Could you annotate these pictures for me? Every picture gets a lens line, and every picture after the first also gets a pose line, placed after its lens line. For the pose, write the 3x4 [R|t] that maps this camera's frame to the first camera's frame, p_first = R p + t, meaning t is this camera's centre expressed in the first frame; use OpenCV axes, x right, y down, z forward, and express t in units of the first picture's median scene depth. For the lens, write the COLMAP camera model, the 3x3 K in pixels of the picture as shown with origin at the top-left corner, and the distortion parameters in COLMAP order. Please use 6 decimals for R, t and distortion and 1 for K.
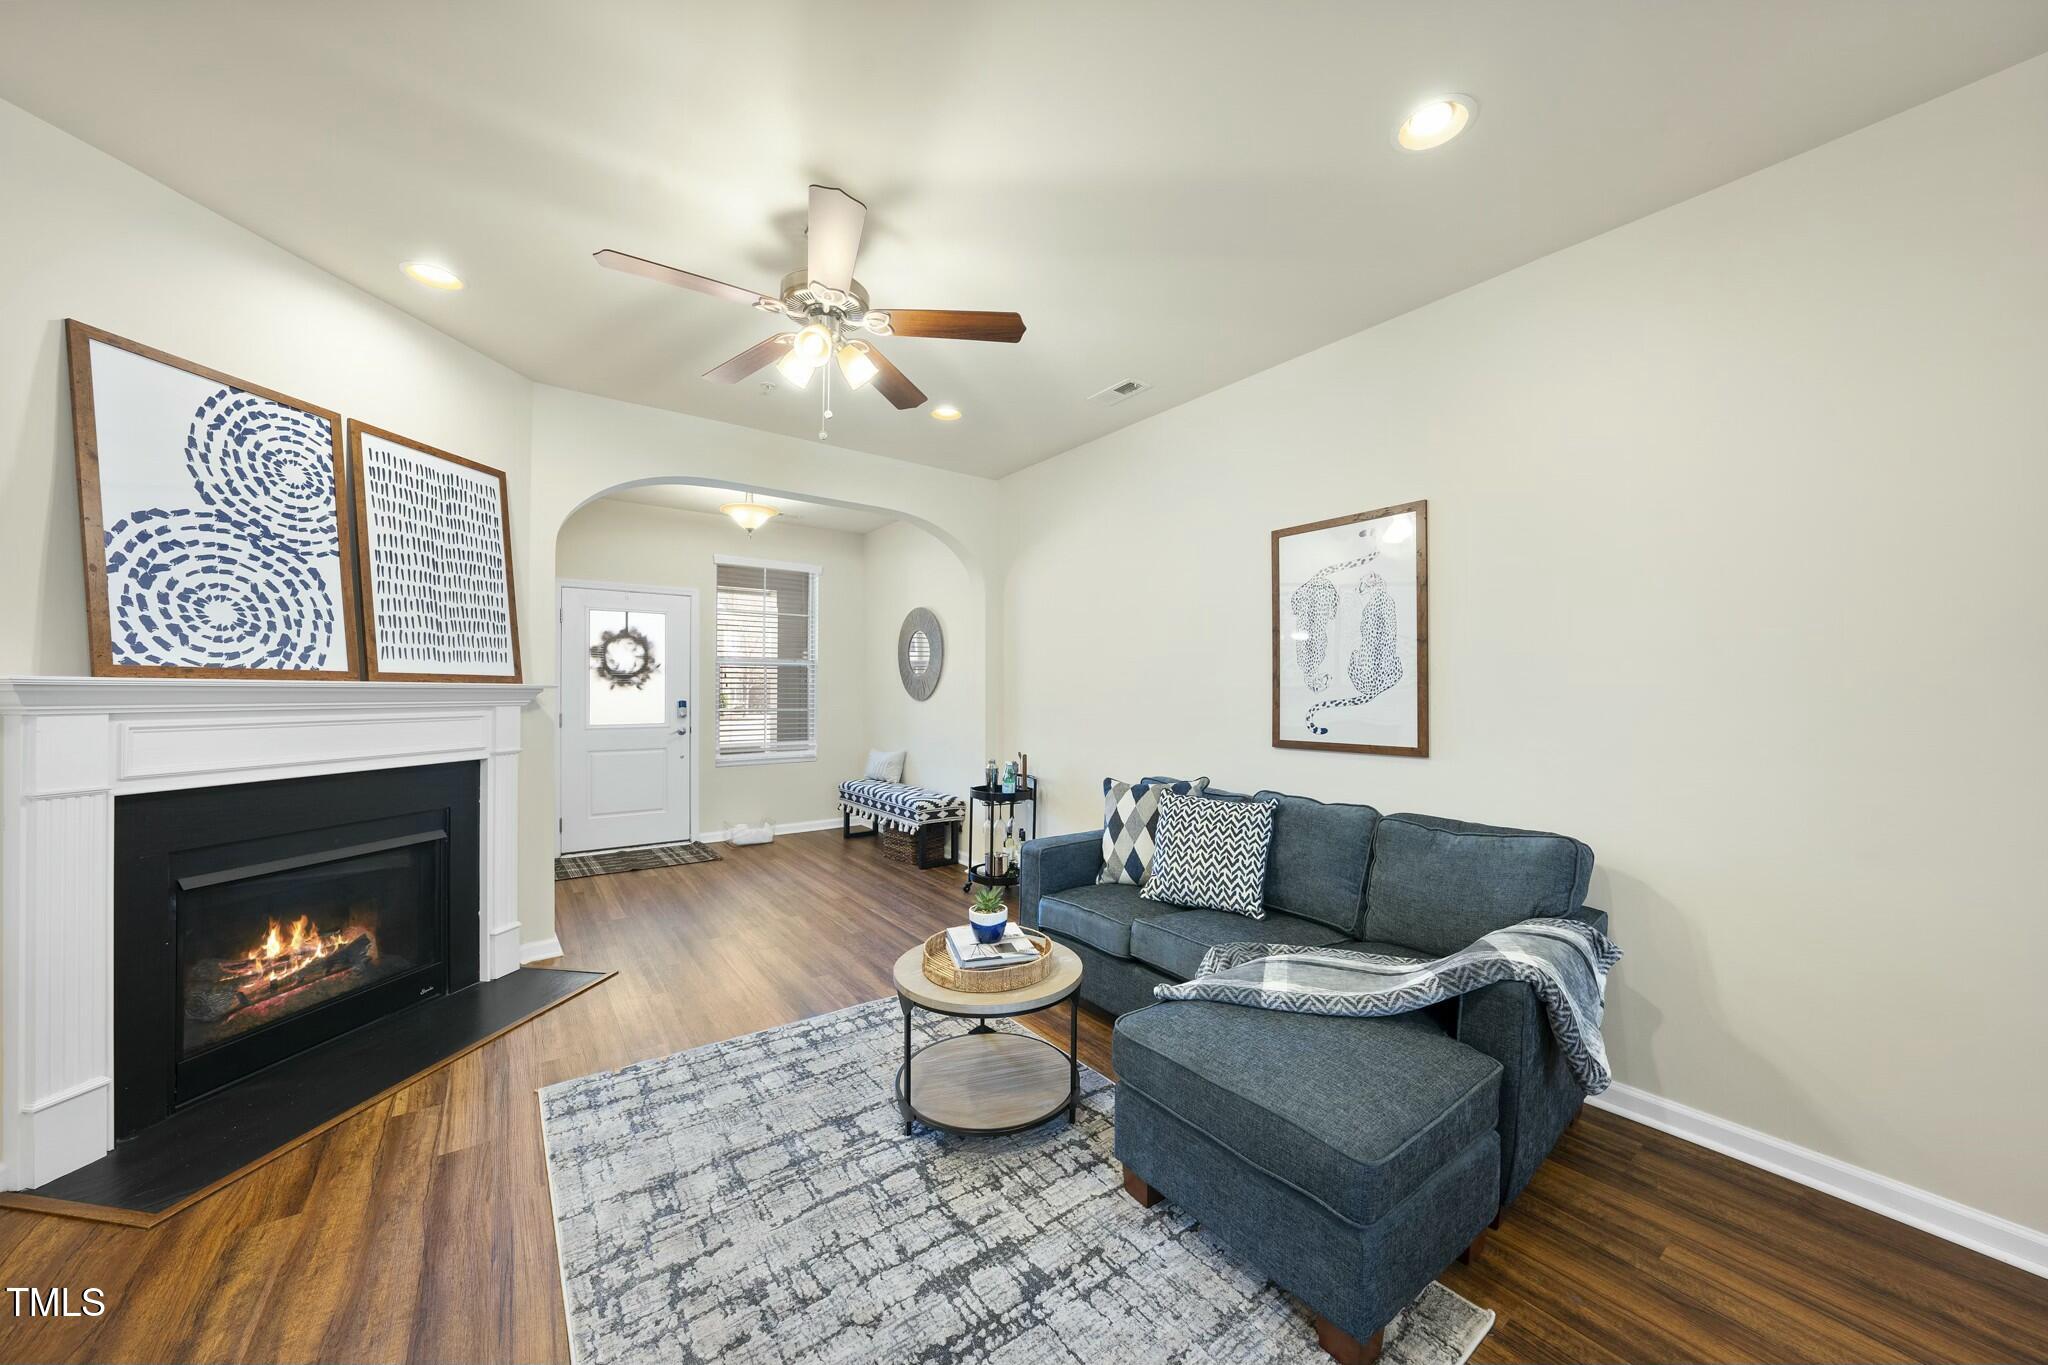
lens RADIAL K [[709.7, 0, 1022.9], [0, 709.7, 690.0], [0, 0, 1]] dist [-0.024902, 0.005024]
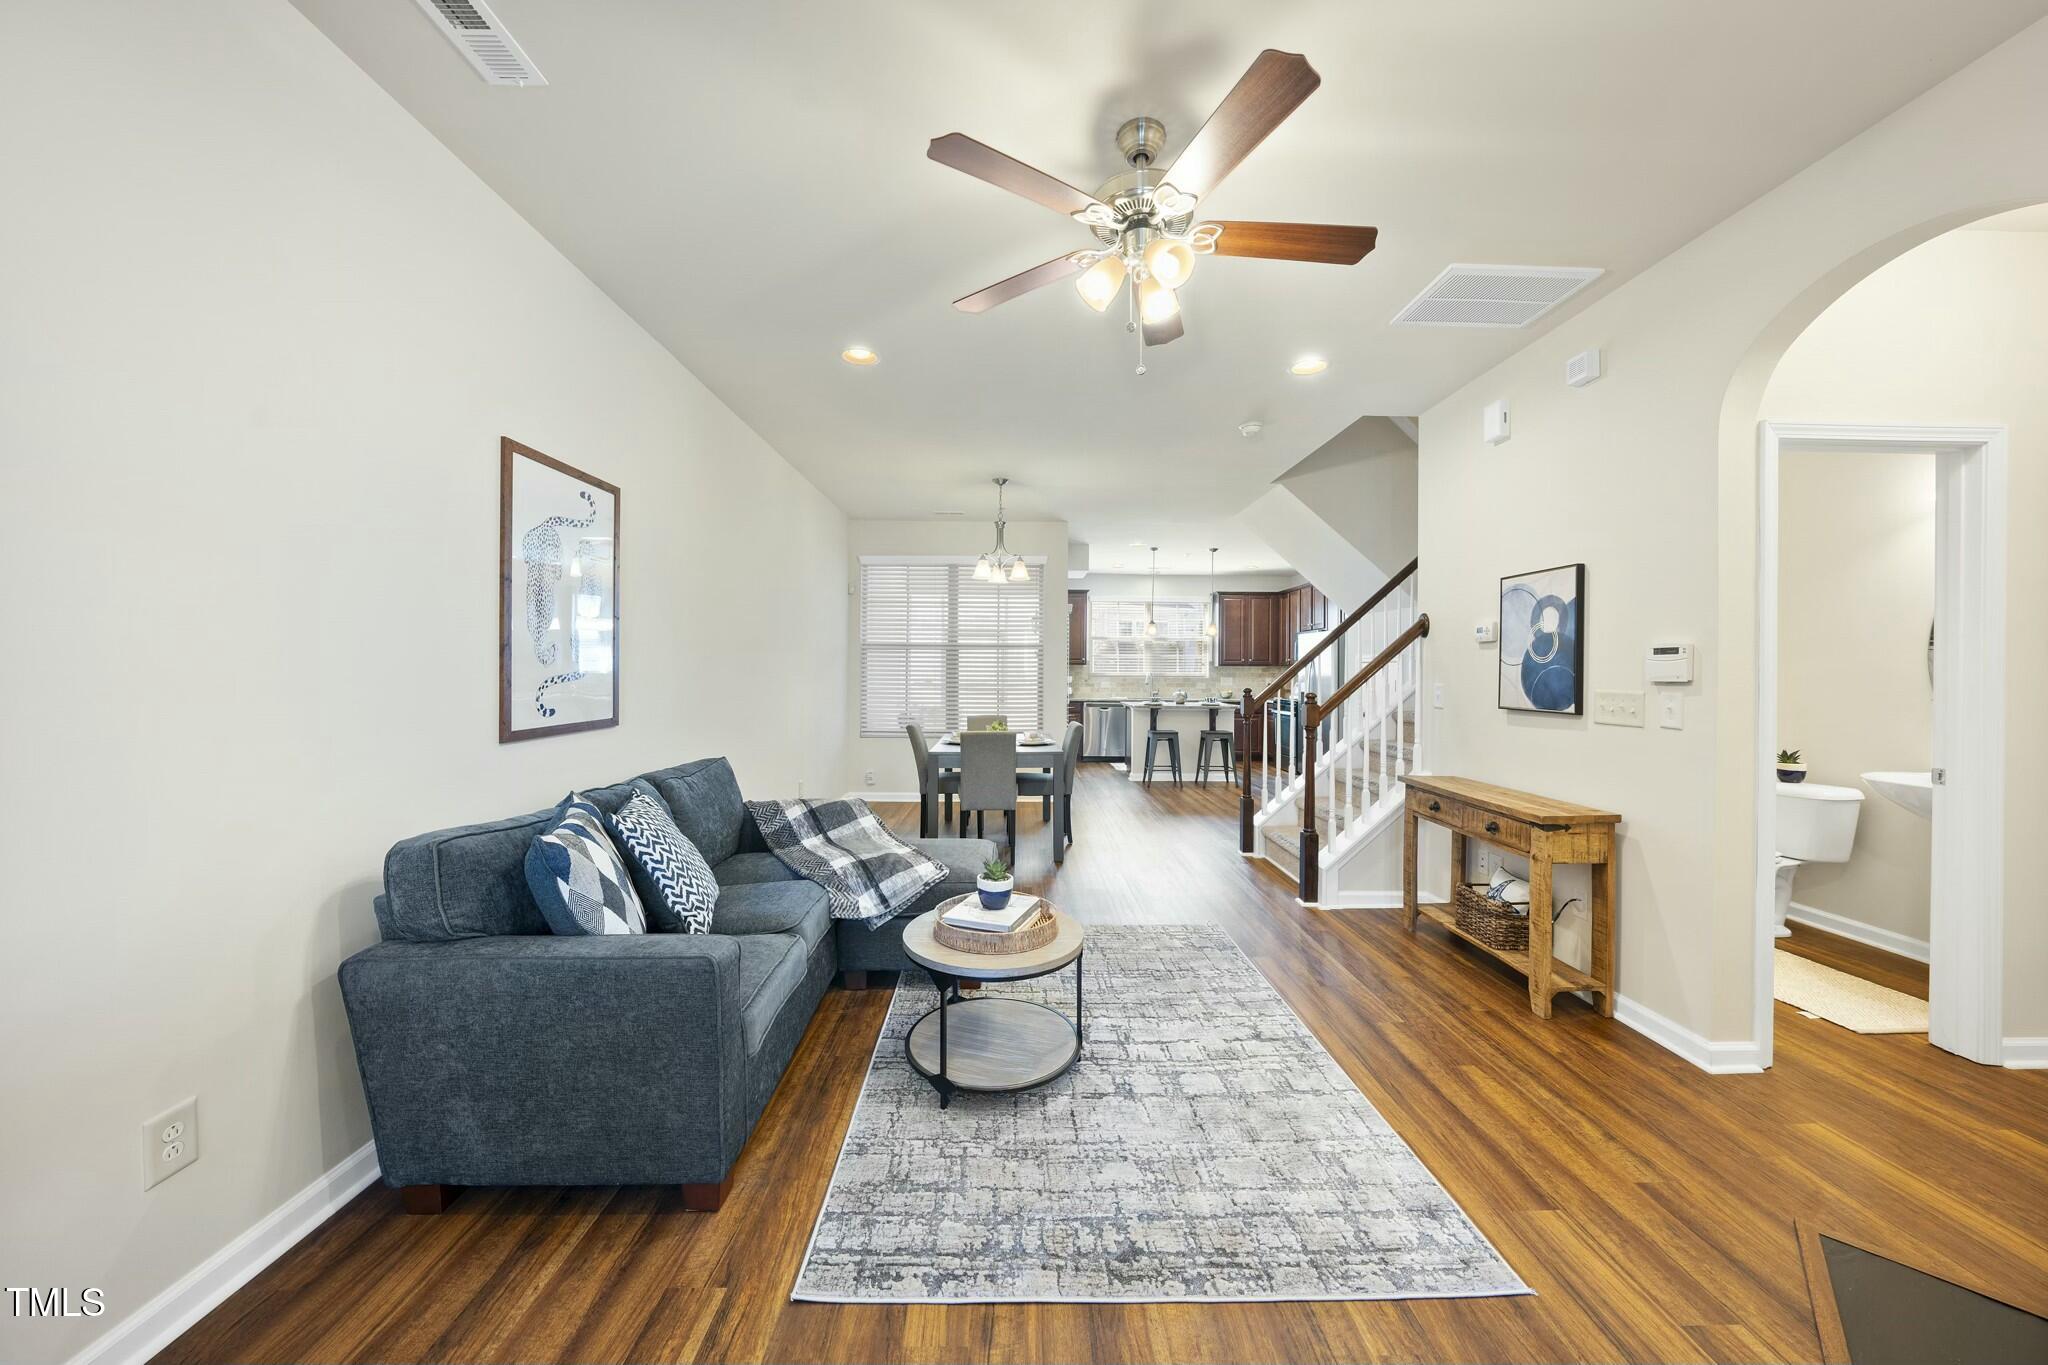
lens RADIAL K [[709.7, 0, 1030.2], [0, 709.7, 670.6], [0, 0, 1]] dist [-0.024902, 0.005024]
pose [[-0.818058, -0.013329, 0.574981, -0.507497], [-0.012432, 0.999908, 0.005492, -0.002668], [-0.575002, -0.002655, -0.818148, 1.346166]]
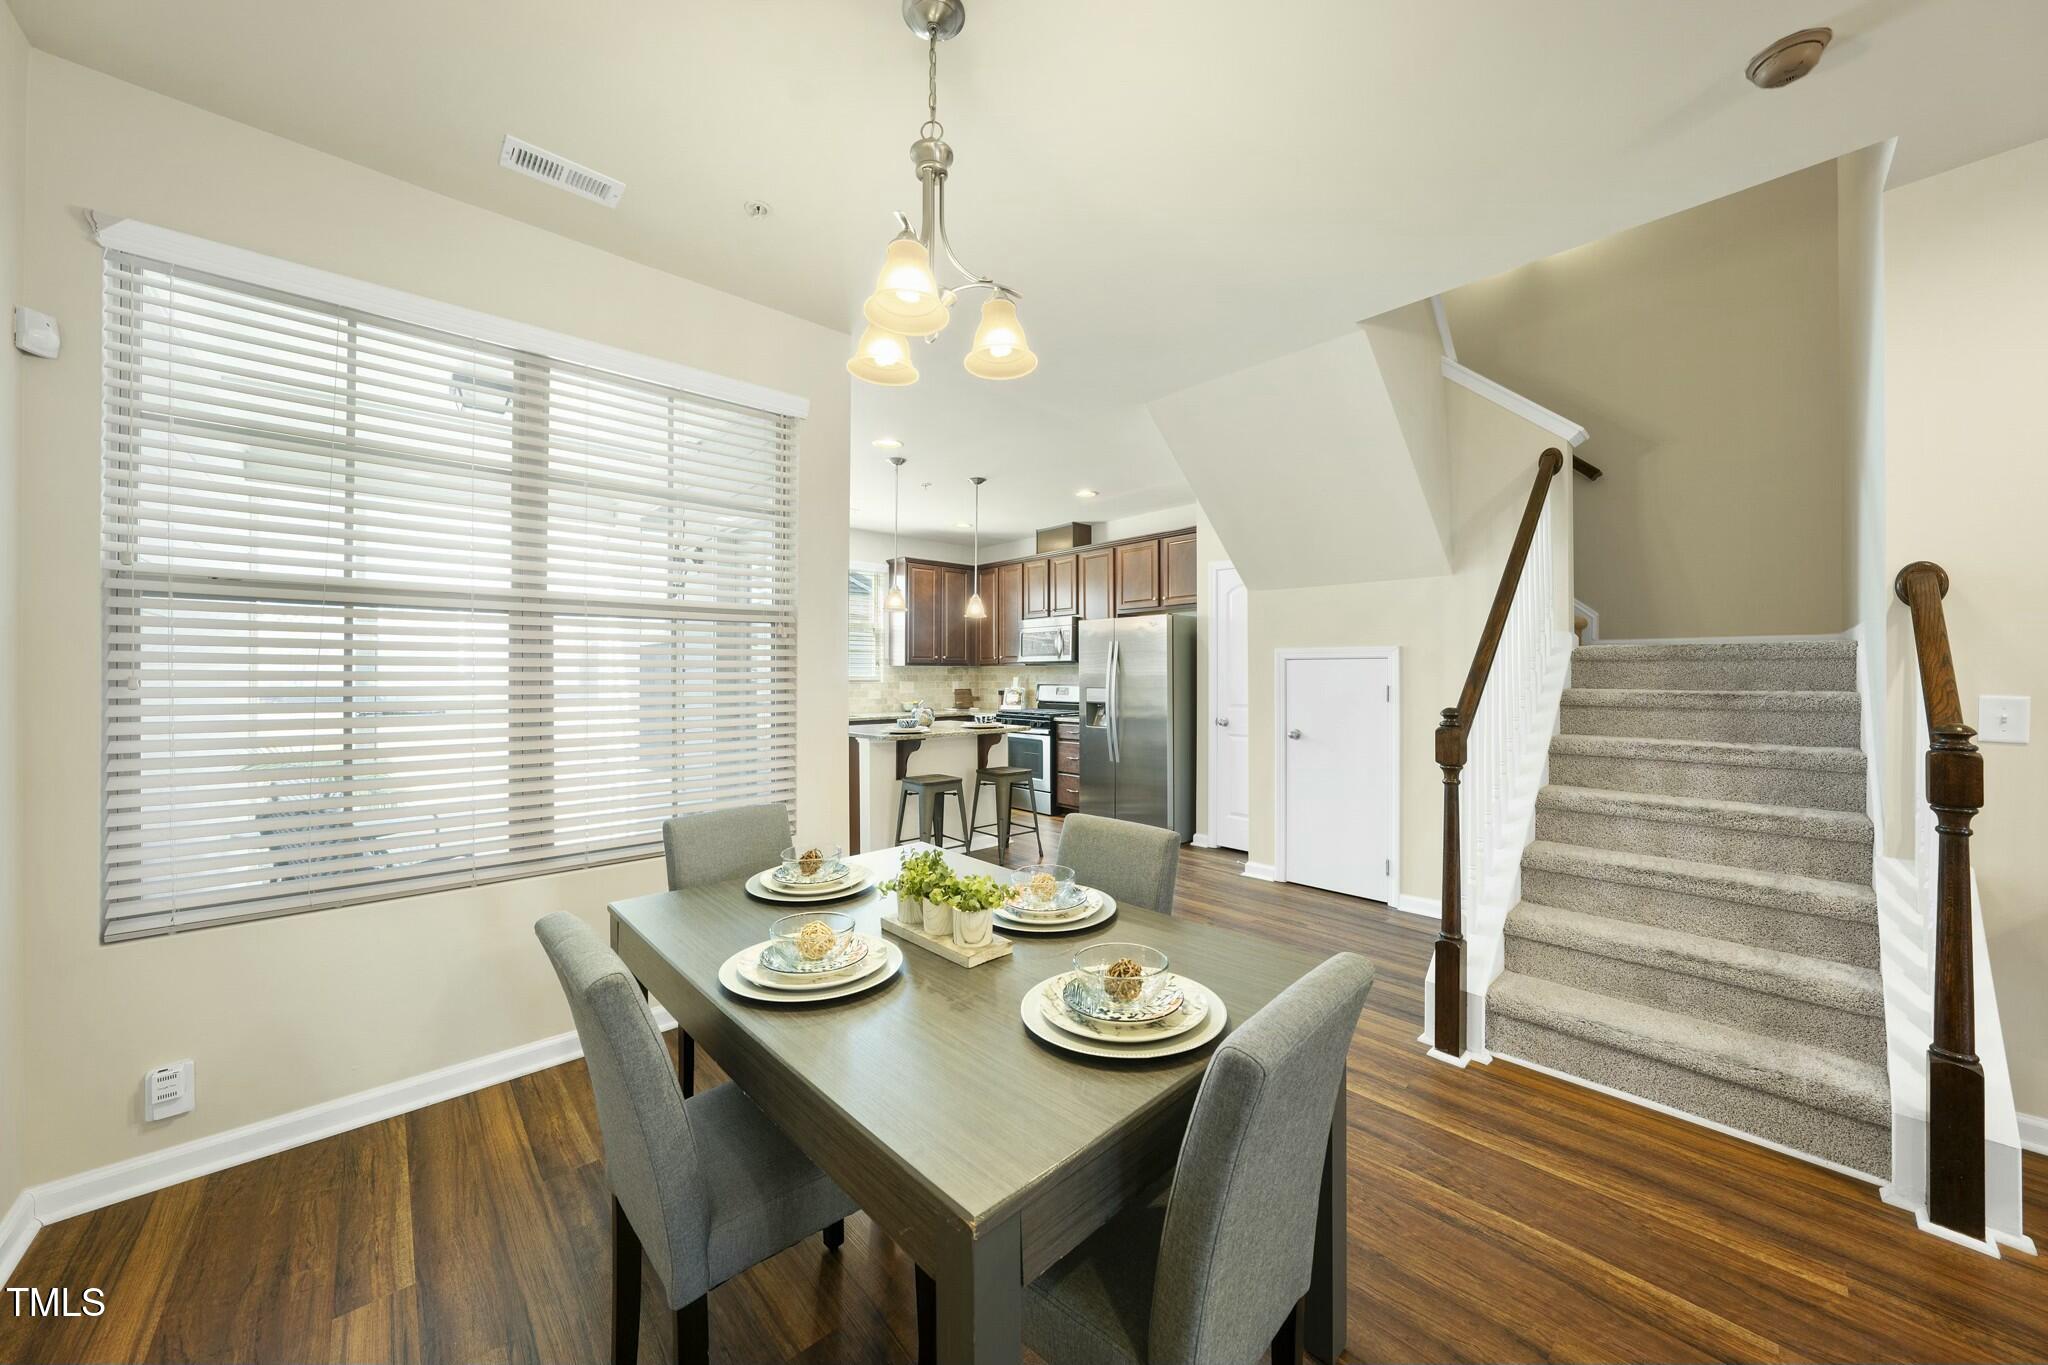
lens RADIAL K [[709.7, 0, 1029.0], [0, 709.7, 672.1], [0, 0, 1]] dist [-0.024902, 0.005024]
pose [[-0.993111, -0.008993, -0.116834, 0.591653], [-0.008763, 0.999959, -0.002480, 0.005688], [0.116851, -0.001439, -0.993148, 0.417594]]
